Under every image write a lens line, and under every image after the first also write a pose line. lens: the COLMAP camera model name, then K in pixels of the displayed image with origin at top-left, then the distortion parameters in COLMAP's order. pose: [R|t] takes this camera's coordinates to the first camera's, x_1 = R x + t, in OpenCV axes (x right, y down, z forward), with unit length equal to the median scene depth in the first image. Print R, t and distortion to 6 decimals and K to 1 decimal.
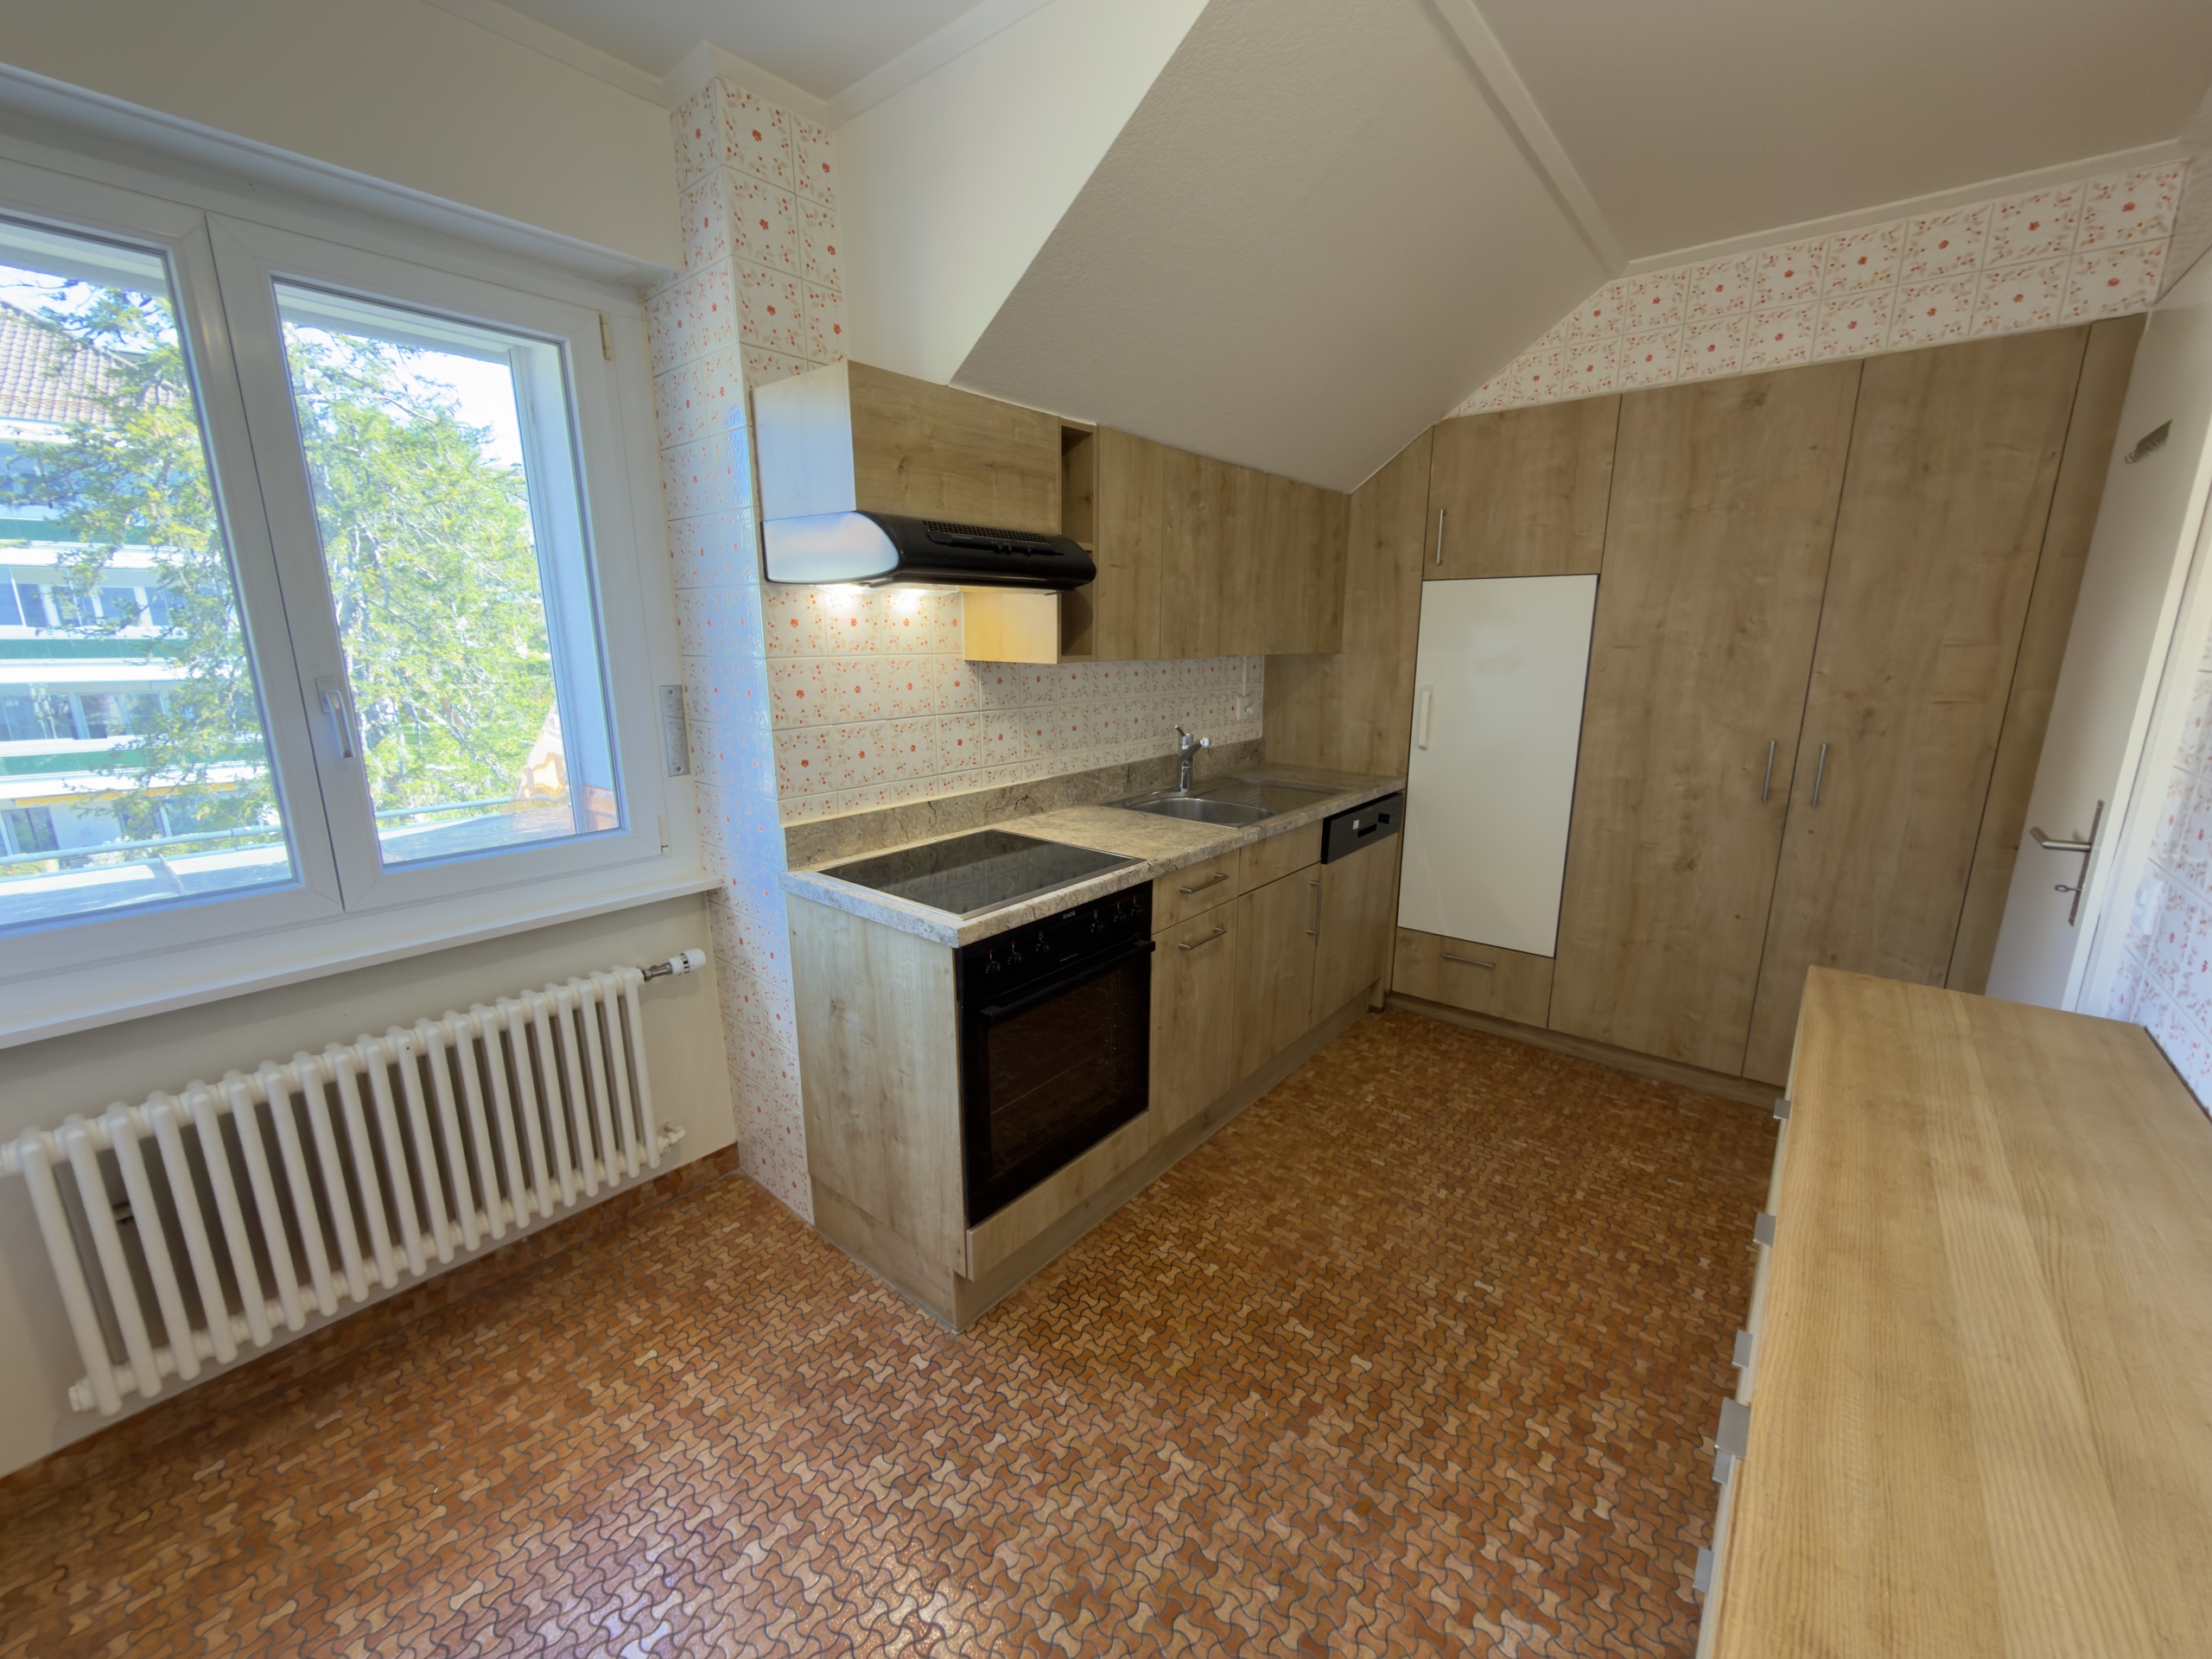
lens RADIAL K [[877.3, 0, 1110.6], [0, 877.3, 828.4], [0, 0, 1]] dist [-0.007497, -0.000166]
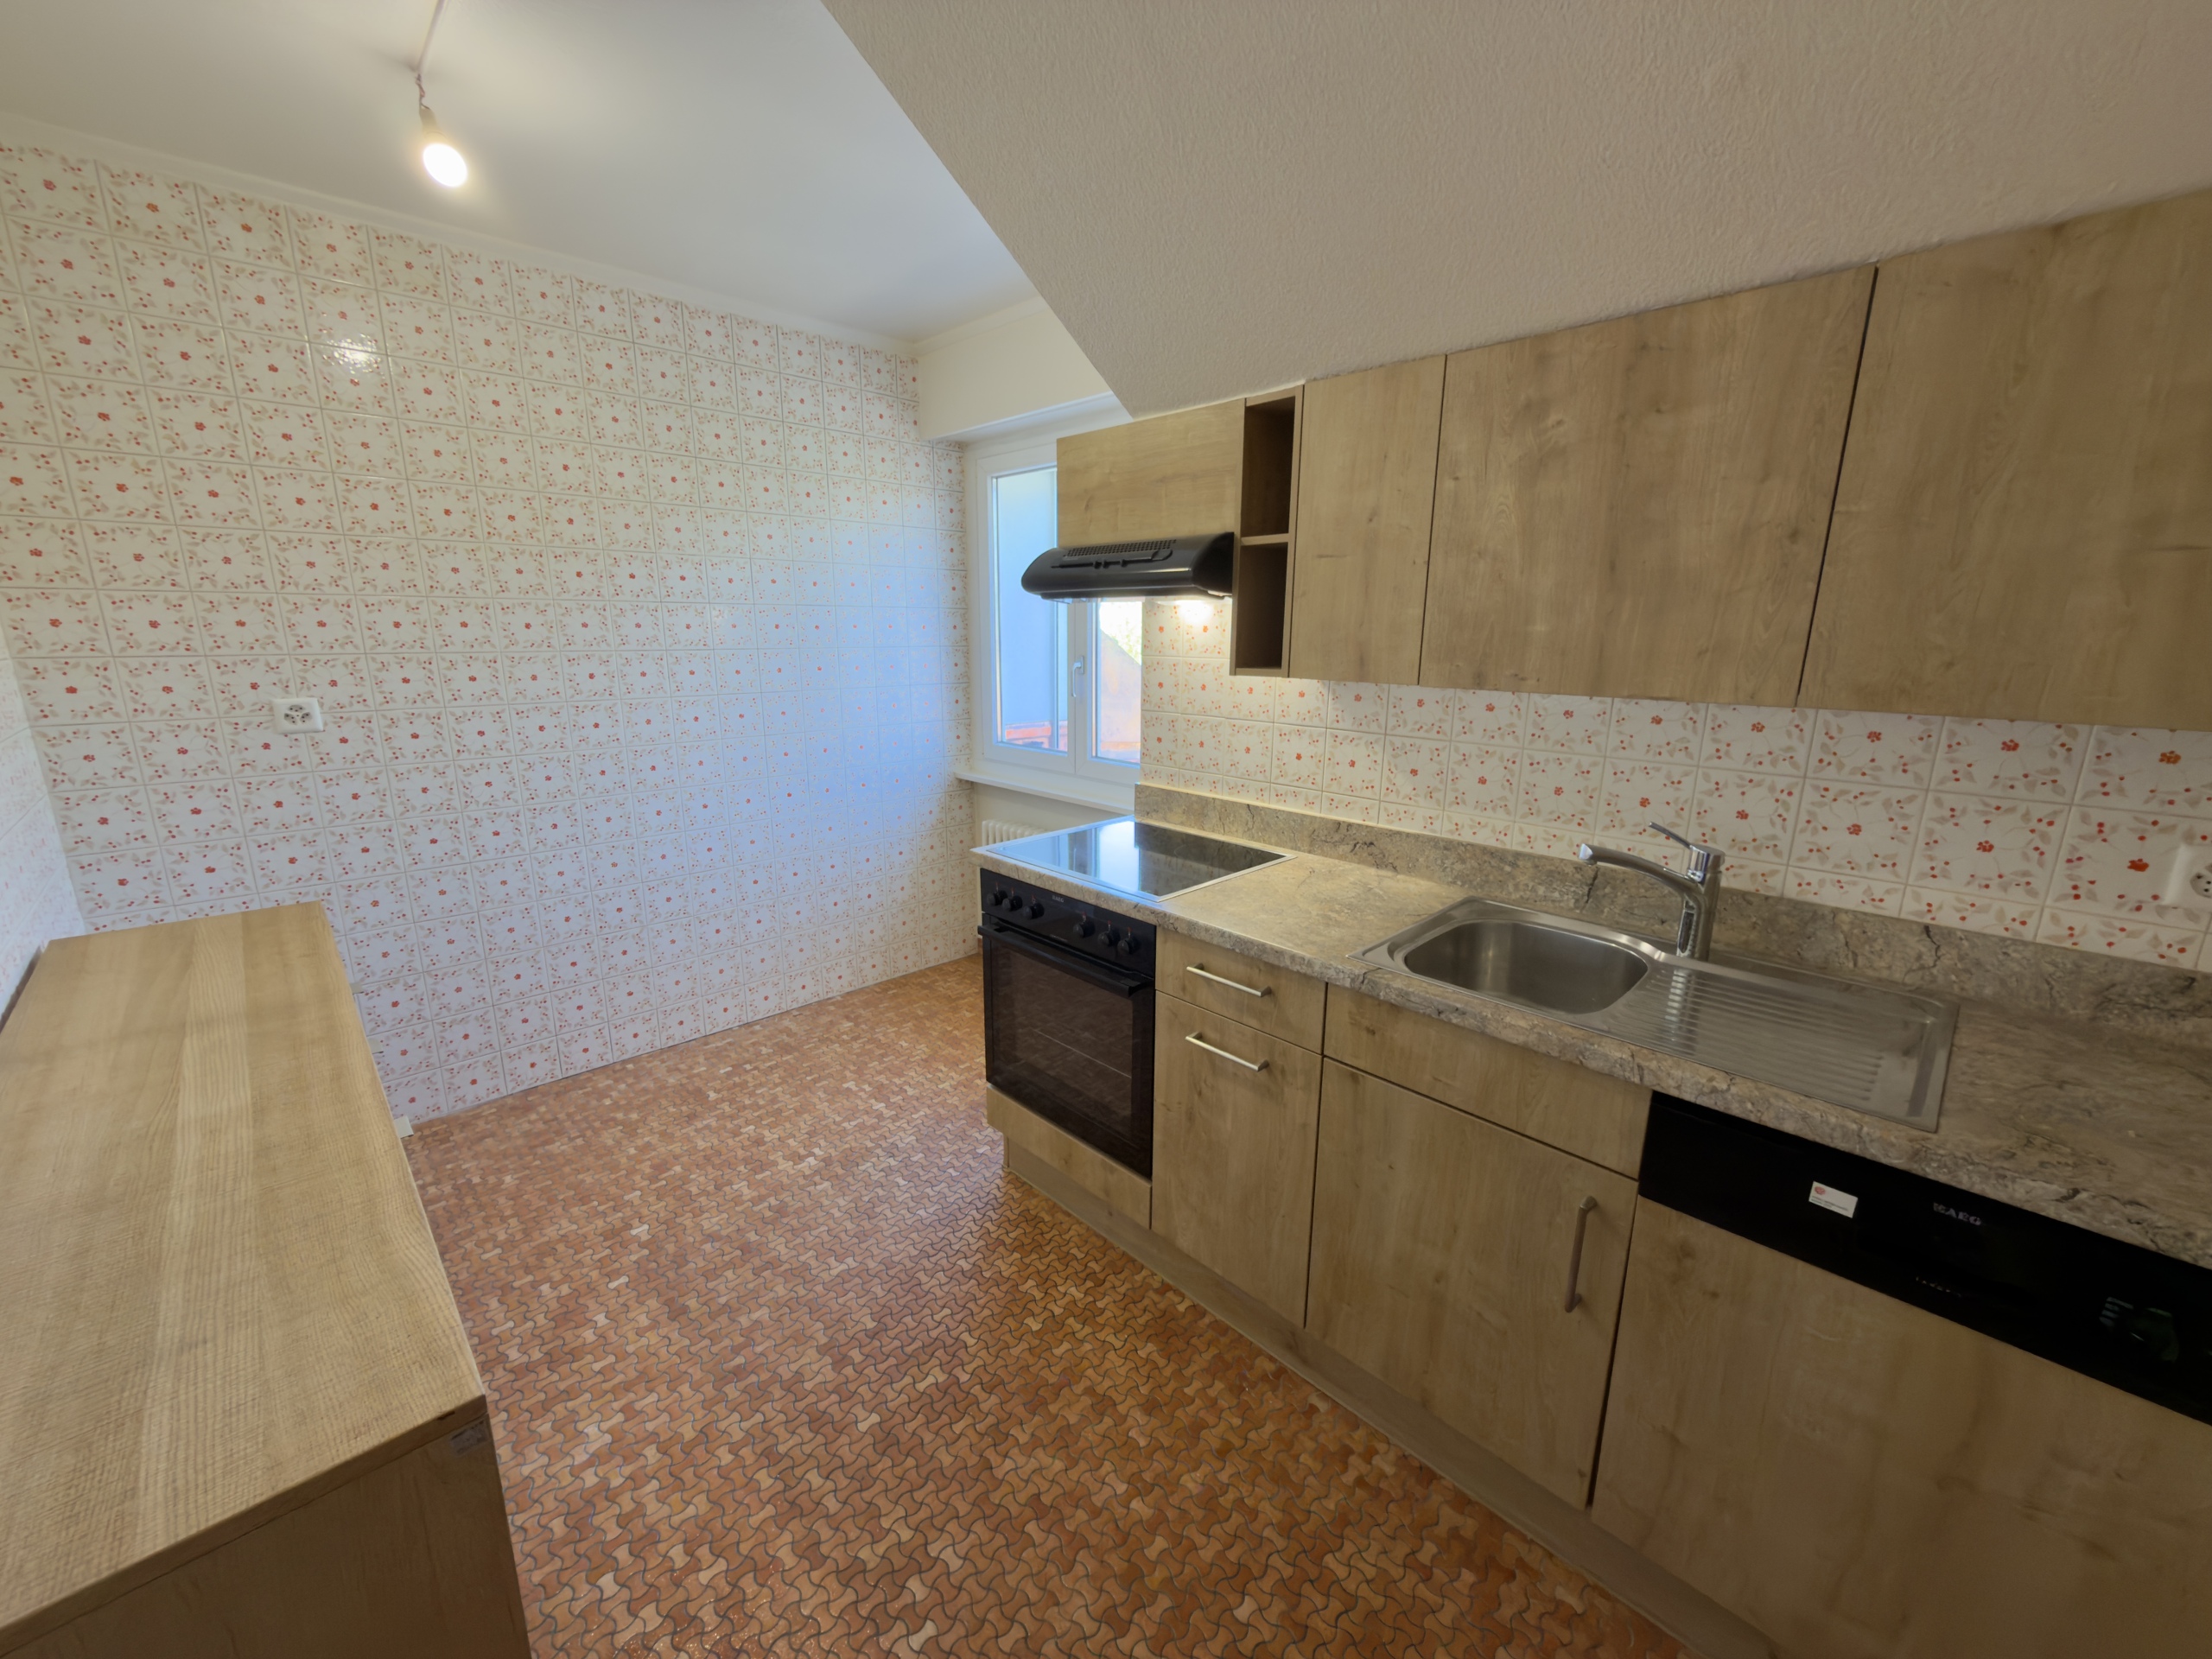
lens RADIAL K [[877.3, 0, 1100.8], [0, 877.3, 829.6], [0, 0, 1]] dist [-0.007497, -0.000166]
pose [[-0.114660, 0.223844, -0.967857, 0.980684], [-0.225315, 0.943032, 0.244795, -0.260429], [0.967515, 0.246141, -0.057692, 1.094333]]
